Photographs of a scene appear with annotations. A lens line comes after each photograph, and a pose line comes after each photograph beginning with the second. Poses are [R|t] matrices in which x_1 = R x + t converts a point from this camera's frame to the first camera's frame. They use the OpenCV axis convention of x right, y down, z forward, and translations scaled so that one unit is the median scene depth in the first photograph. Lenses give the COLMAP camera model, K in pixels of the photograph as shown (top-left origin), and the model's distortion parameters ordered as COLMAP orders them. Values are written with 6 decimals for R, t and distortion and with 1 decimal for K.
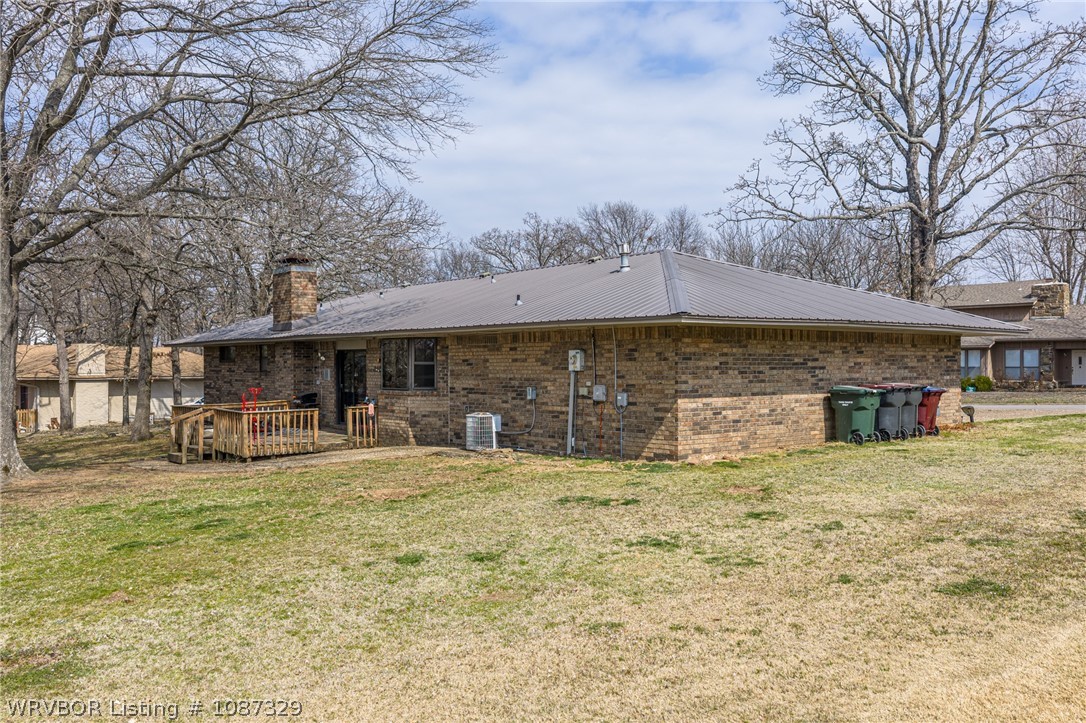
lens RADIAL K [[902.4, 0, 545.2], [0, 902.4, 362.6], [0, 0, 1]] dist [0.020685, -0.024286]
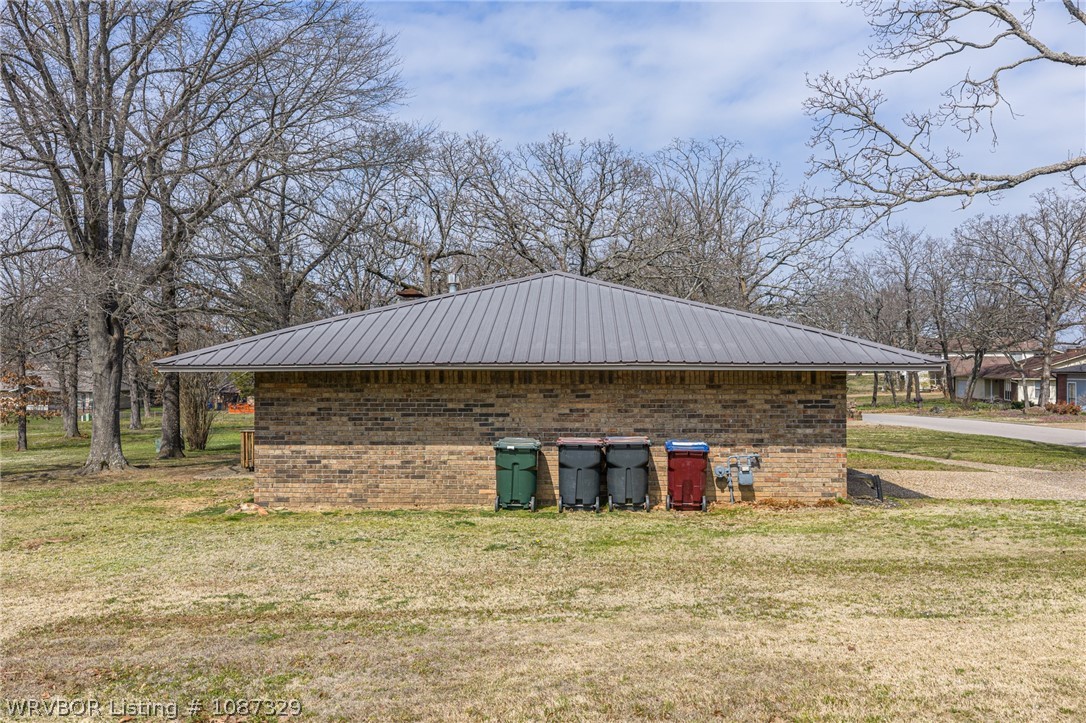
lens RADIAL K [[902.4, 0, 543.7], [0, 902.4, 360.9], [0, 0, 1]] dist [0.020685, -0.024286]
pose [[0.747446, -0.000826, -0.664322, 0.951482], [-0.000382, 0.999999, -0.001673, -0.045914], [0.664322, 0.001505, 0.747445, 0.428259]]
